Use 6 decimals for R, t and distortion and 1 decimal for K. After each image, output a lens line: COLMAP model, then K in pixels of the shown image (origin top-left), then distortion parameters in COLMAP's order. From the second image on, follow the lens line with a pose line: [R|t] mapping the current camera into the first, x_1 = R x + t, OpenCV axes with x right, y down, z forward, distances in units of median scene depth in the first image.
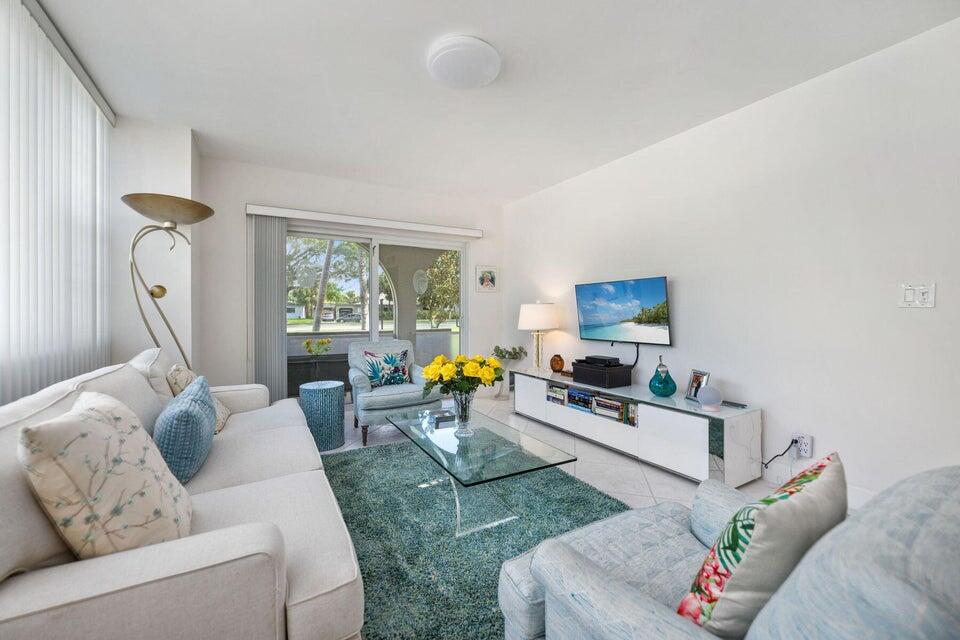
lens RADIAL K [[379.9, 0, 476.5], [0, 379.9, 308.7], [0, 0, 1]] dist [0.000164, -0.000086]
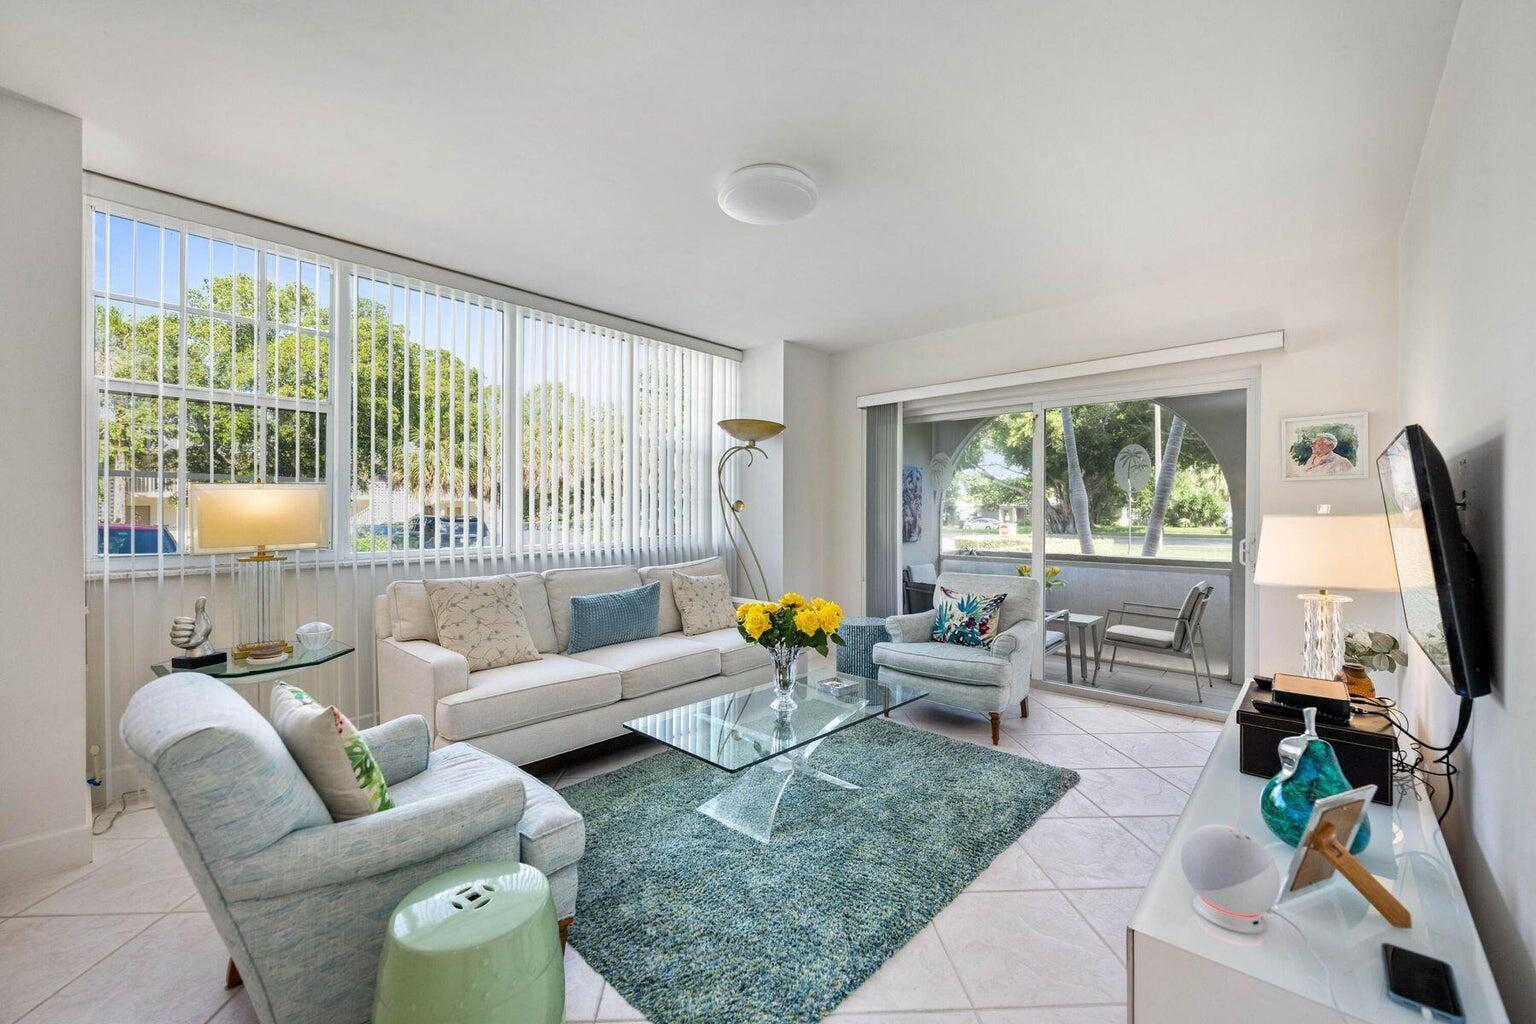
lens RADIAL K [[610.5, 0, 770.1], [0, 610.5, 506.6], [0, 0, 1]] dist [0.000678, 0.000310]
pose [[0.313613, -0.008047, -0.949517, 0.630332], [0.004026, 0.999966, -0.007145, -0.021482], [0.949542, -0.001582, 0.313635, 0.381828]]
